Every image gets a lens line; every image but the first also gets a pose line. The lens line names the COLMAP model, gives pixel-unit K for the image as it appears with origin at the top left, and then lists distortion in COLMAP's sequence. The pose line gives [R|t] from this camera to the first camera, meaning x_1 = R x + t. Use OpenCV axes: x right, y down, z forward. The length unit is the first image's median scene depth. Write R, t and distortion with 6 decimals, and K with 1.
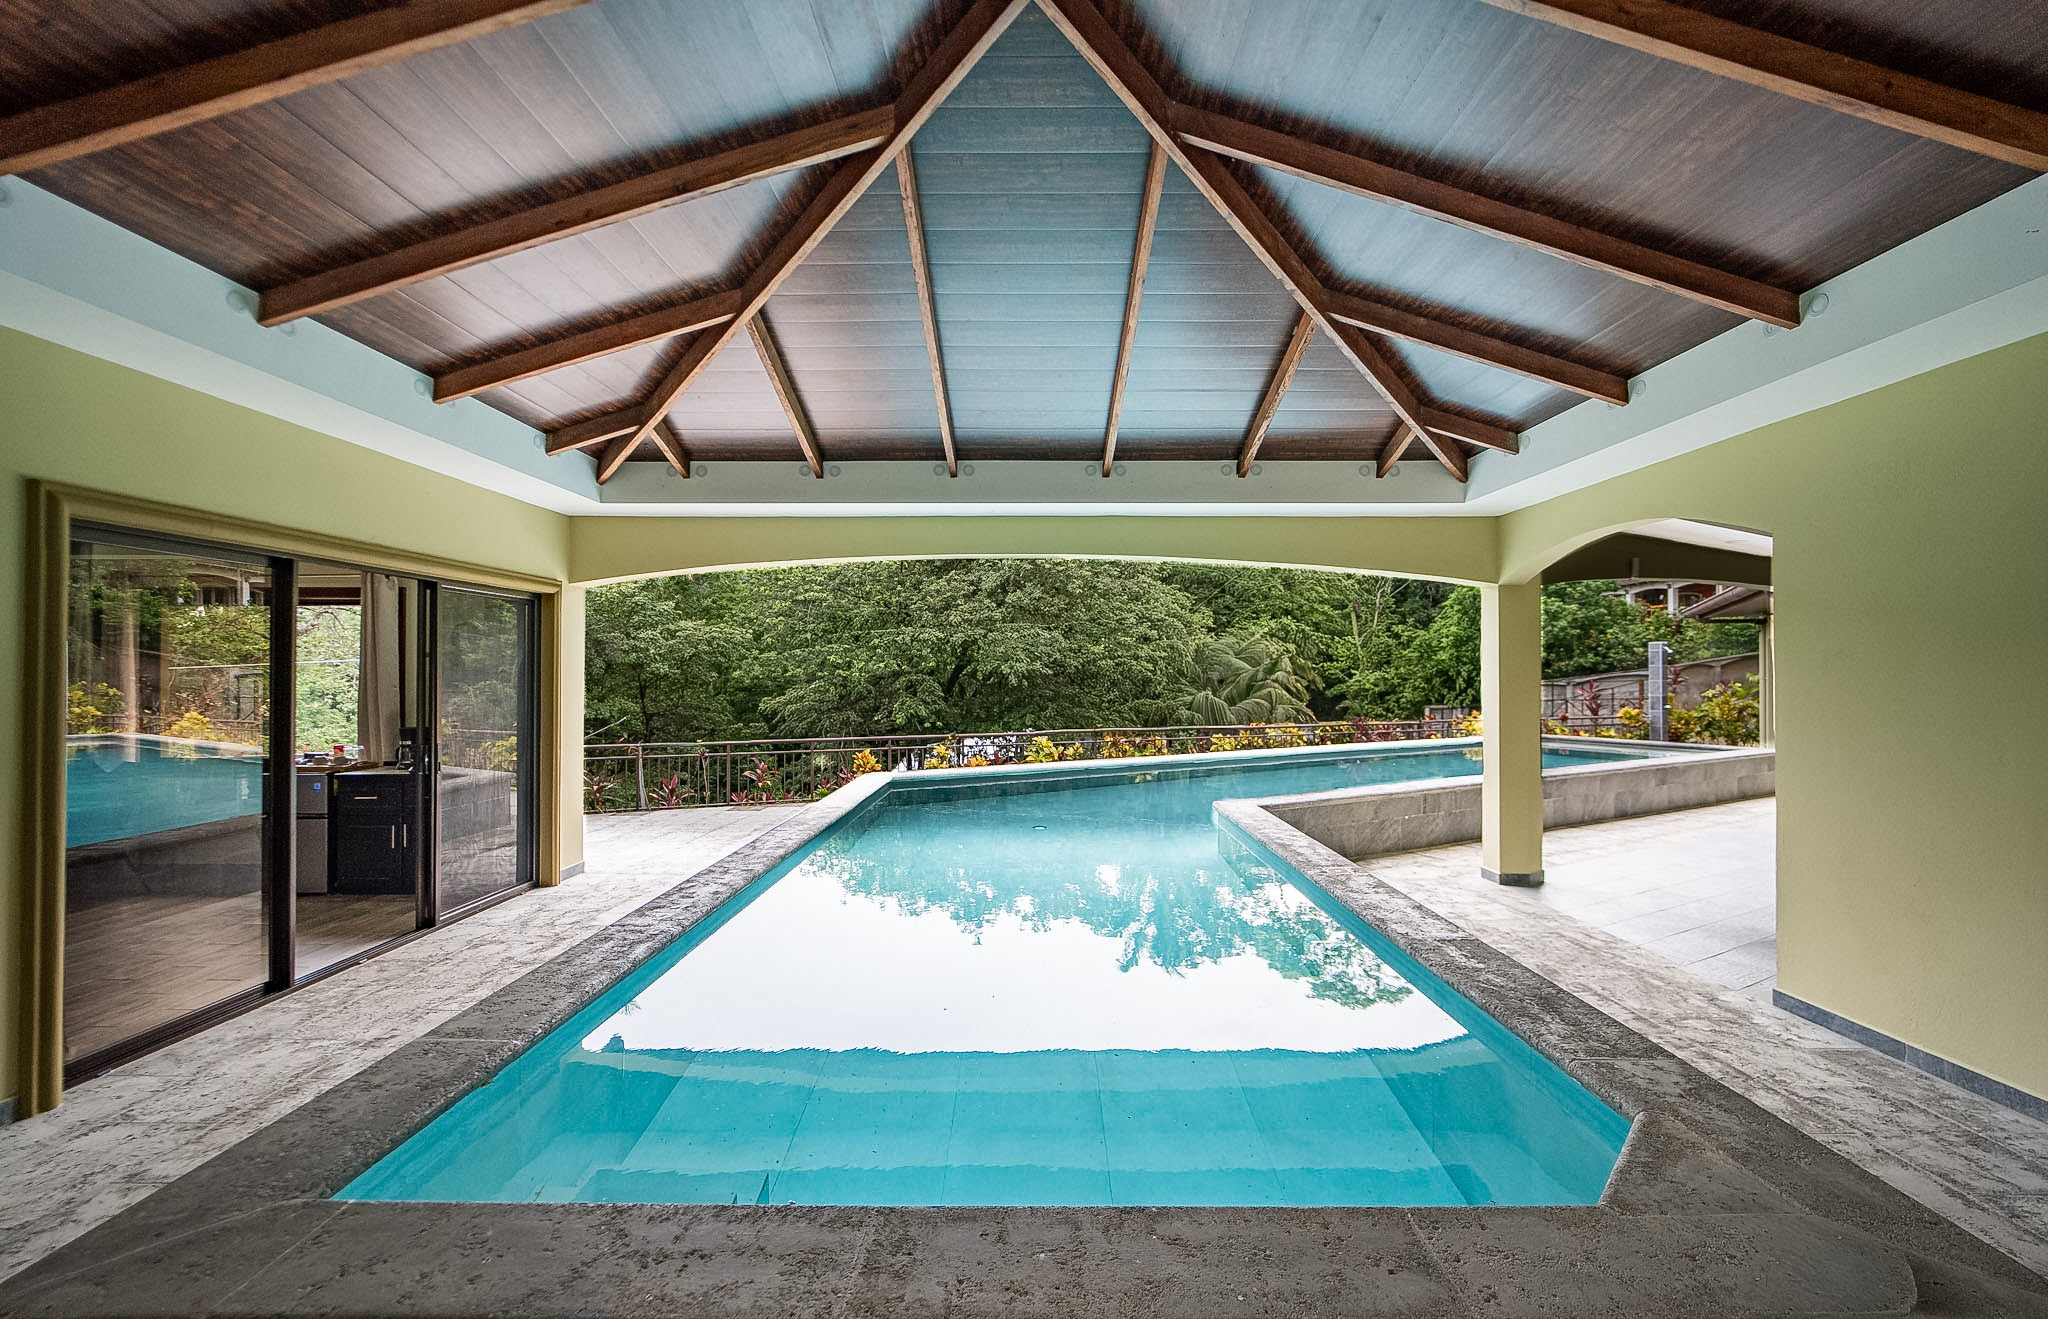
lens RADIAL K [[818.3, 0, 1030.0], [0, 818.3, 670.8], [0, 0, 1]] dist [-0.000514, -0.000046]
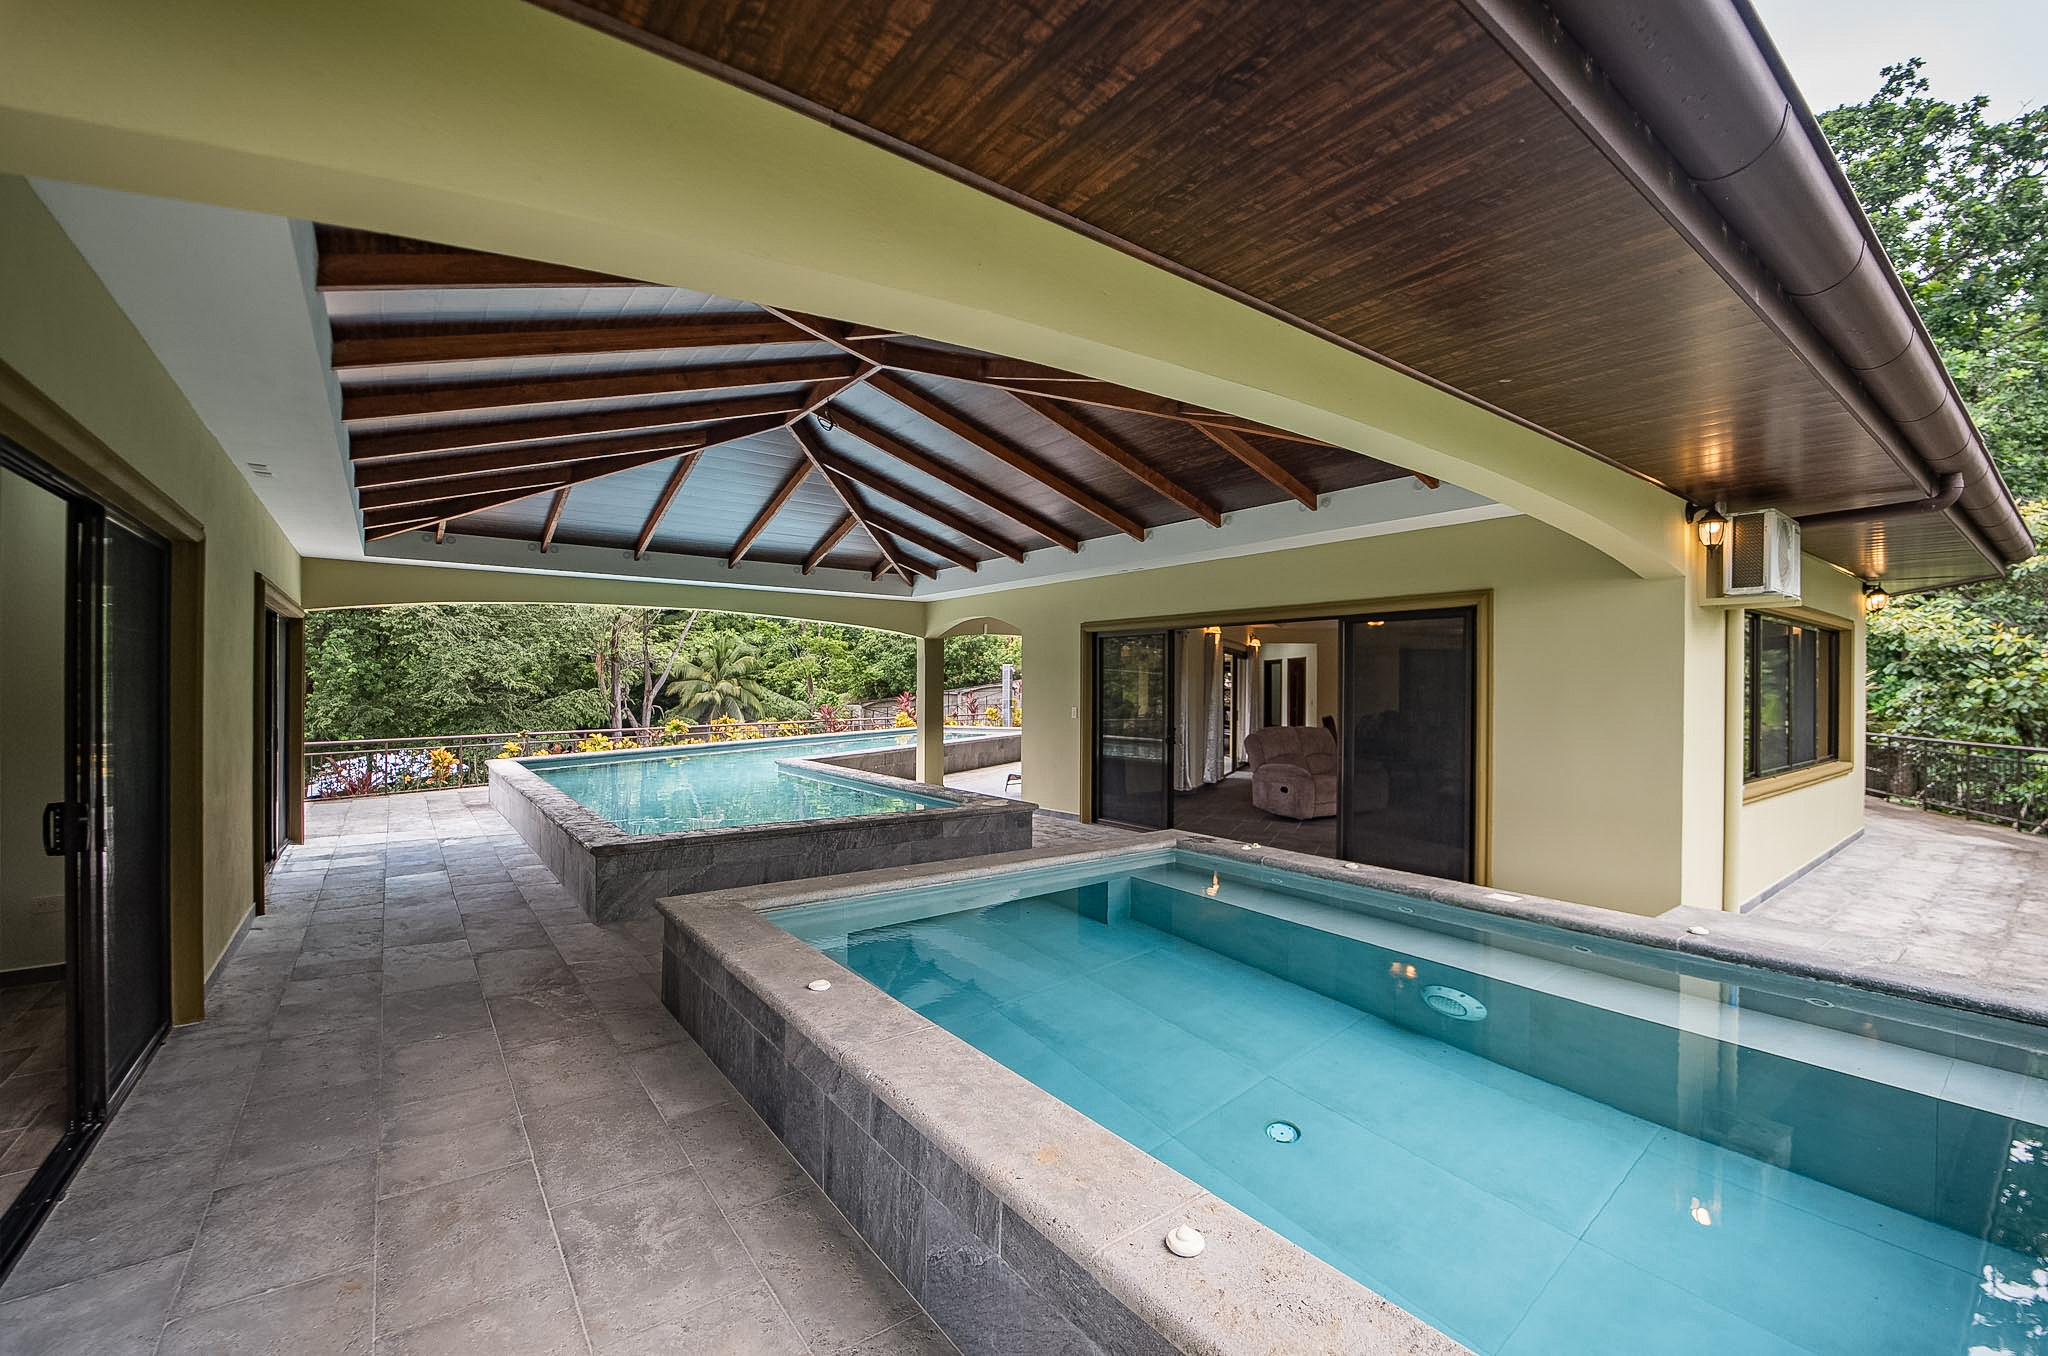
lens RADIAL K [[843.6, 0, 1007.1], [0, 843.6, 685.2], [0, 0, 1]] dist [-0.052325, 0.007984]
pose [[0.803325, 0.004885, 0.595521, -0.565905], [-0.007223, 0.999973, 0.001540, 0.003056], [-0.595498, -0.005538, 0.803338, -0.883534]]
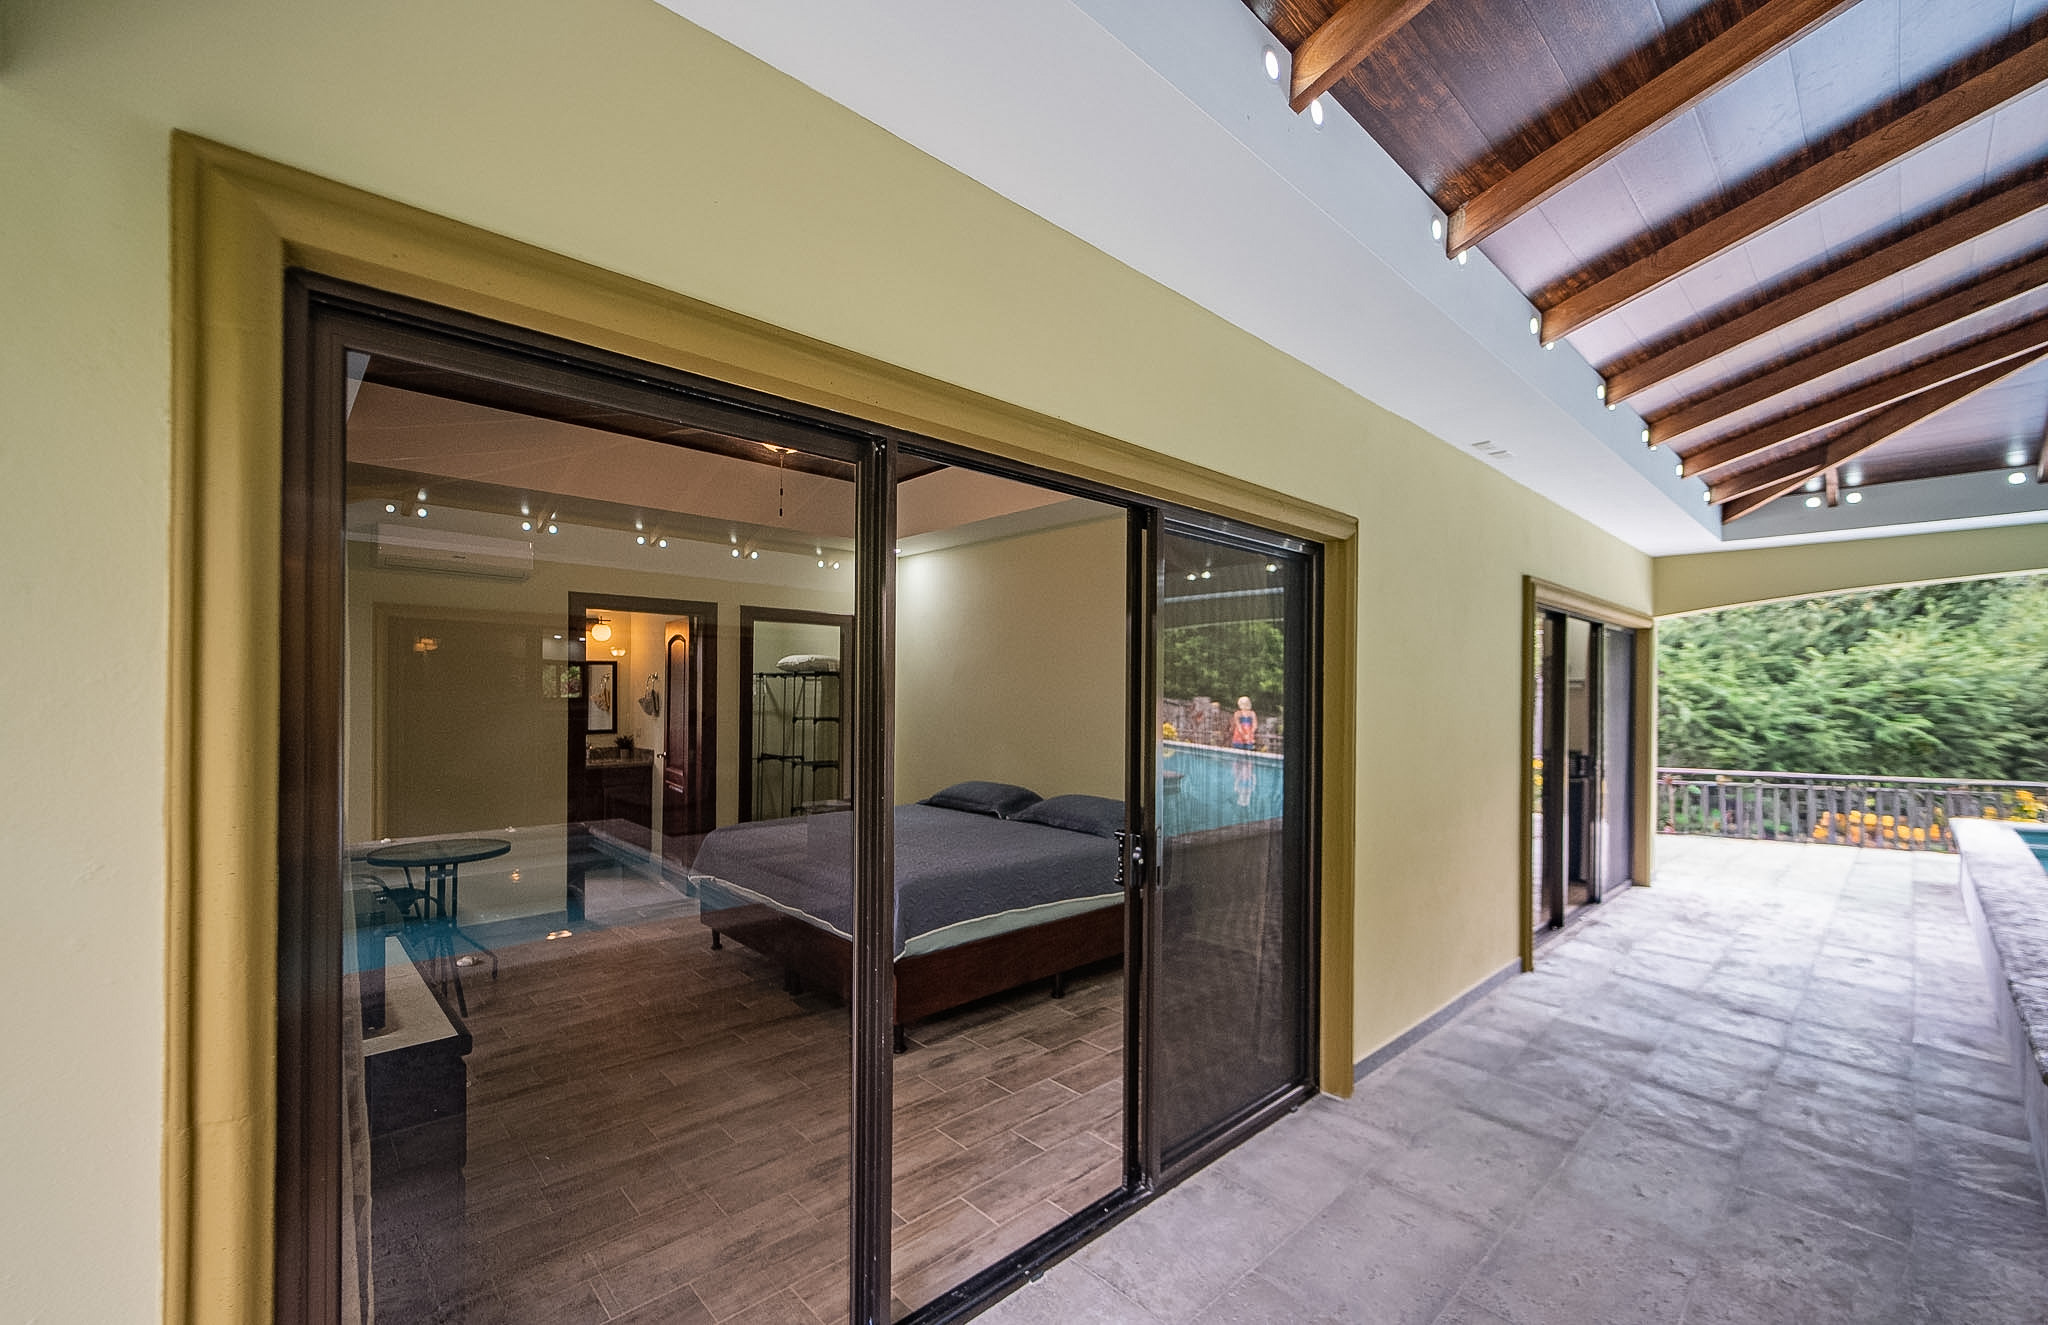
lens RADIAL K [[828.3, 0, 1034.8], [0, 828.3, 691.2], [0, 0, 1]] dist [-0.000896, -0.000003]
pose [[0.692784, 0.000910, -0.721145, -0.417122], [-0.005913, 0.999973, -0.004418, 0.002669], [0.721121, 0.007325, 0.692771, -0.469251]]
